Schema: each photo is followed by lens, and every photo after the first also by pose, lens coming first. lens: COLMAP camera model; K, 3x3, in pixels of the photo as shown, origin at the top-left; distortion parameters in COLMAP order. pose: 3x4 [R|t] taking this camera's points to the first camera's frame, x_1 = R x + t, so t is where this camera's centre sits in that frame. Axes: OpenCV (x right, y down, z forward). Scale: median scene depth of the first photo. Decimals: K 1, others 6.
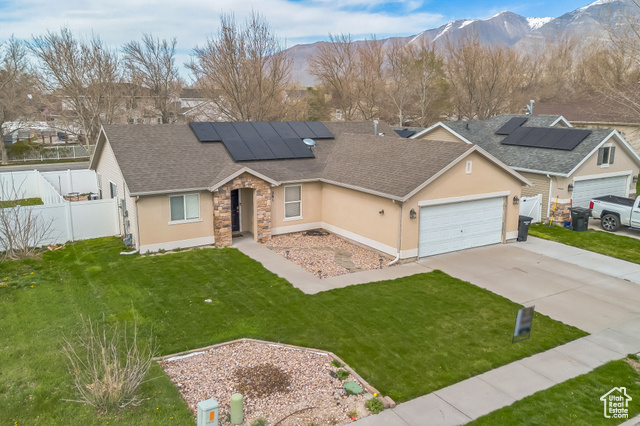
lens RADIAL K [[531.9, 0, 320.0], [0, 531.9, 213.0], [0, 0, 1]] dist [0.092523, -0.104952]
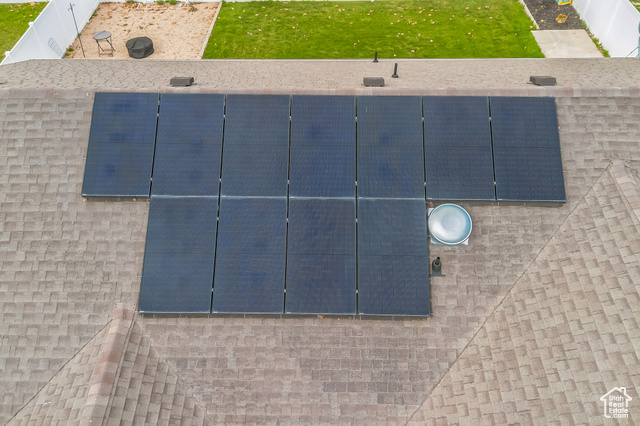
lens RADIAL K [[531.9, 0, 320.0], [0, 531.9, 213.0], [0, 0, 1]] dist [0.092523, -0.104952]
pose [[0.849514, 0.374933, -0.371148, 0.036392], [-0.101323, 0.806366, 0.582673, -0.422306], [0.517745, -0.457383, 0.723008, 1.044245]]
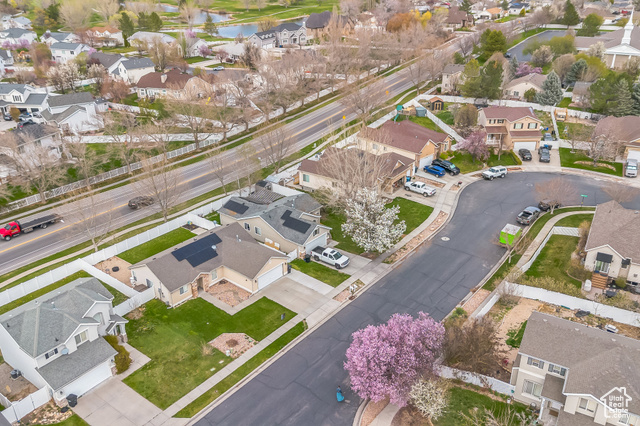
lens RADIAL K [[531.9, 0, 320.0], [0, 531.9, 213.0], [0, 0, 1]] dist [0.092523, -0.104952]
pose [[0.944197, -0.153308, 0.291527, -0.389517], [0.080917, 0.965916, 0.245882, -1.303575], [-0.319286, -0.208571, 0.924421, -2.342802]]
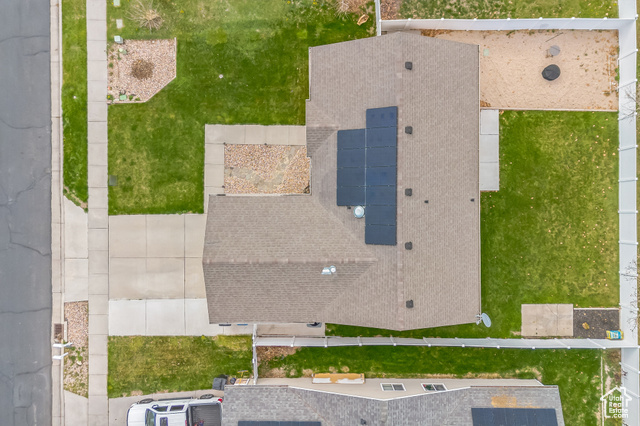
lens RADIAL K [[531.9, 0, 320.0], [0, 531.9, 213.0], [0, 0, 1]] dist [0.092523, -0.104952]
pose [[-0.514572, 0.857447, -0.000469, 0.032857], [-0.170926, -0.102040, 0.979986, -1.637550], [0.840238, 0.504353, 0.199067, 0.998967]]
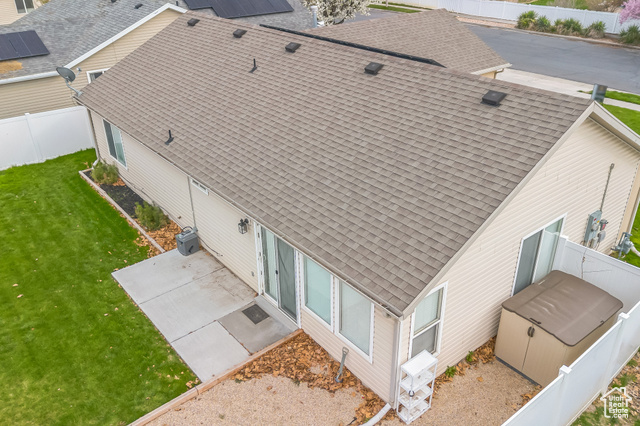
lens RADIAL K [[531.9, 0, 320.0], [0, 531.9, 213.0], [0, 0, 1]] dist [0.092523, -0.104952]
pose [[-0.134090, -0.475565, 0.869401, -0.941342], [0.222165, 0.840566, 0.494057, -0.420114], [-0.965745, 0.259398, -0.007057, 1.494173]]
